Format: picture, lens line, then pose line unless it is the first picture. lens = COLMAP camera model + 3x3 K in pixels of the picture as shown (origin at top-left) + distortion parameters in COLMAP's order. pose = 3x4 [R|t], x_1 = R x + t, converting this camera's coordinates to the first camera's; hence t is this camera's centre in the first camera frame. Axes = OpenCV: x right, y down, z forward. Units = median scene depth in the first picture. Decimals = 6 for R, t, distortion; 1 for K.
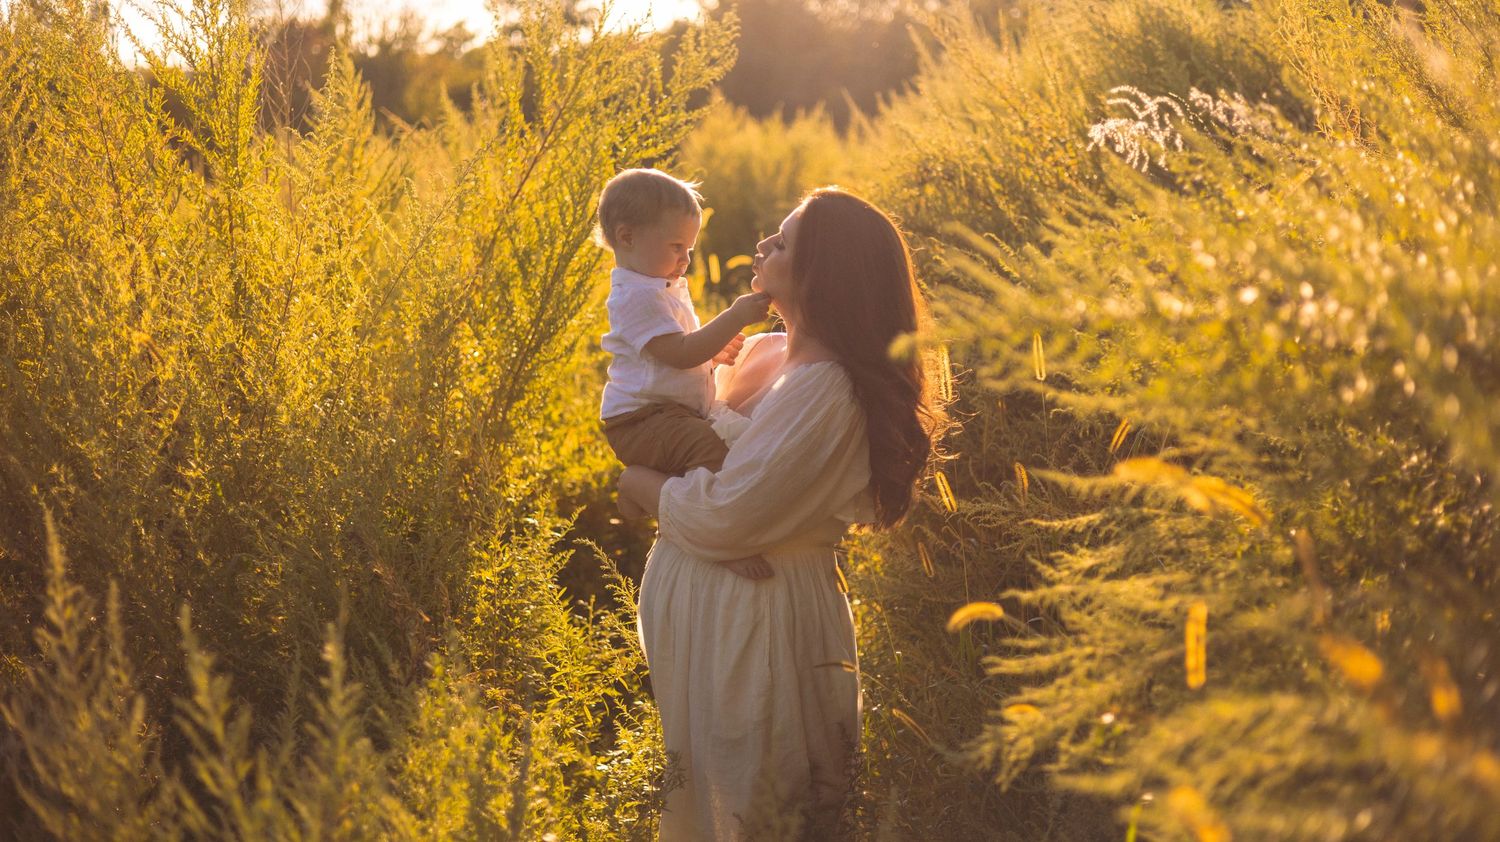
lens RADIAL K [[2232.7, 0, 750.0], [0, 2232.7, 421.0], [0, 0, 1]] dist [0.014475, 0.050001]
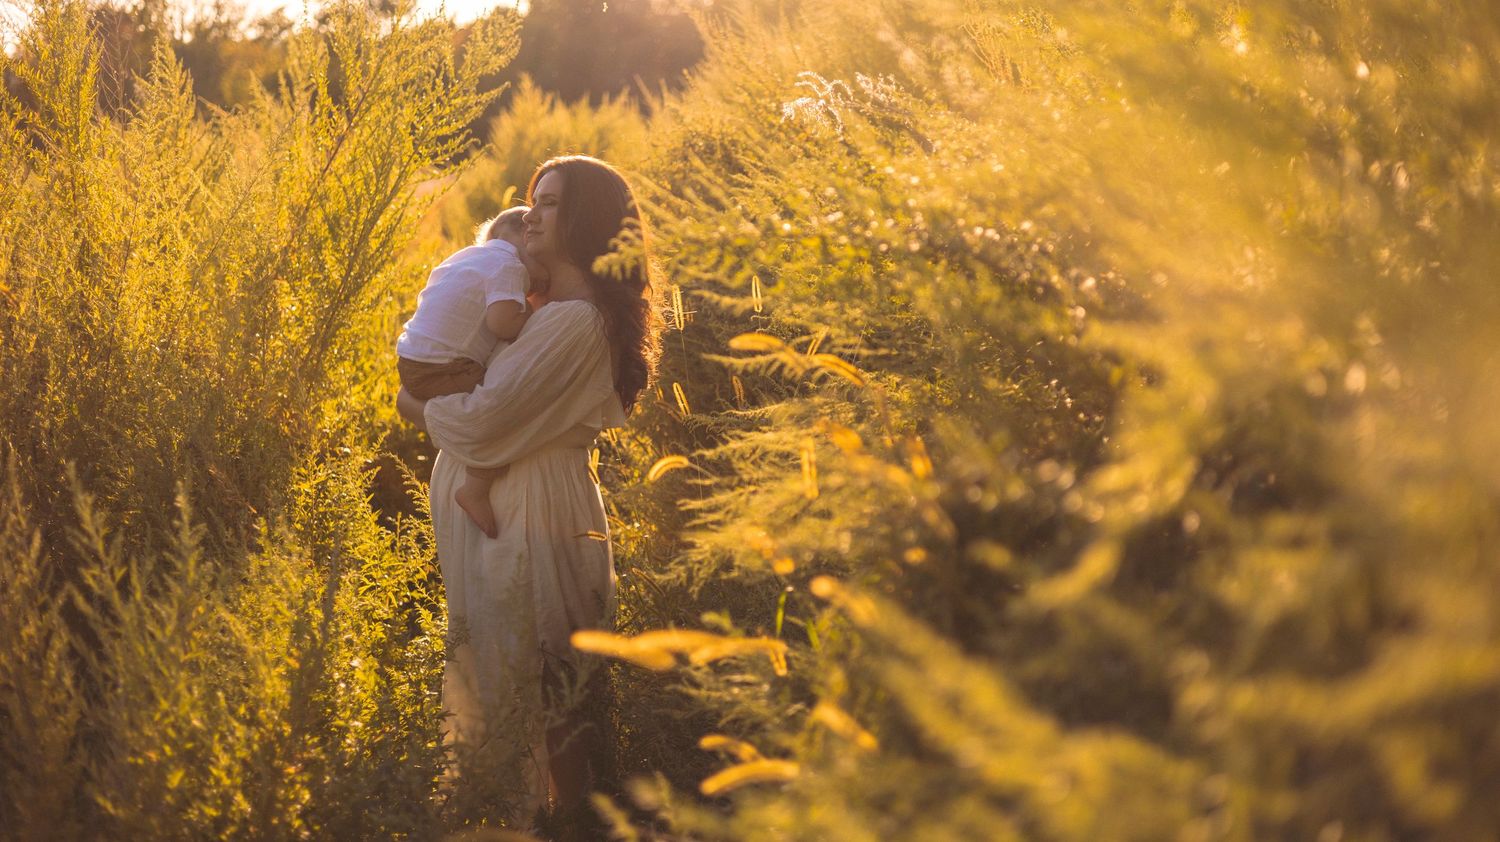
lens RADIAL K [[2161.5, 0, 750.0], [0, 2161.5, 421.0], [0, 0, 1]] dist [0.109447, -0.574113]
pose [[0.996443, -0.017937, 0.082337, 0.018570], [0.017023, 0.999786, 0.011796, 0.019650], [-0.082531, -0.010352, 0.996535, -0.132158]]
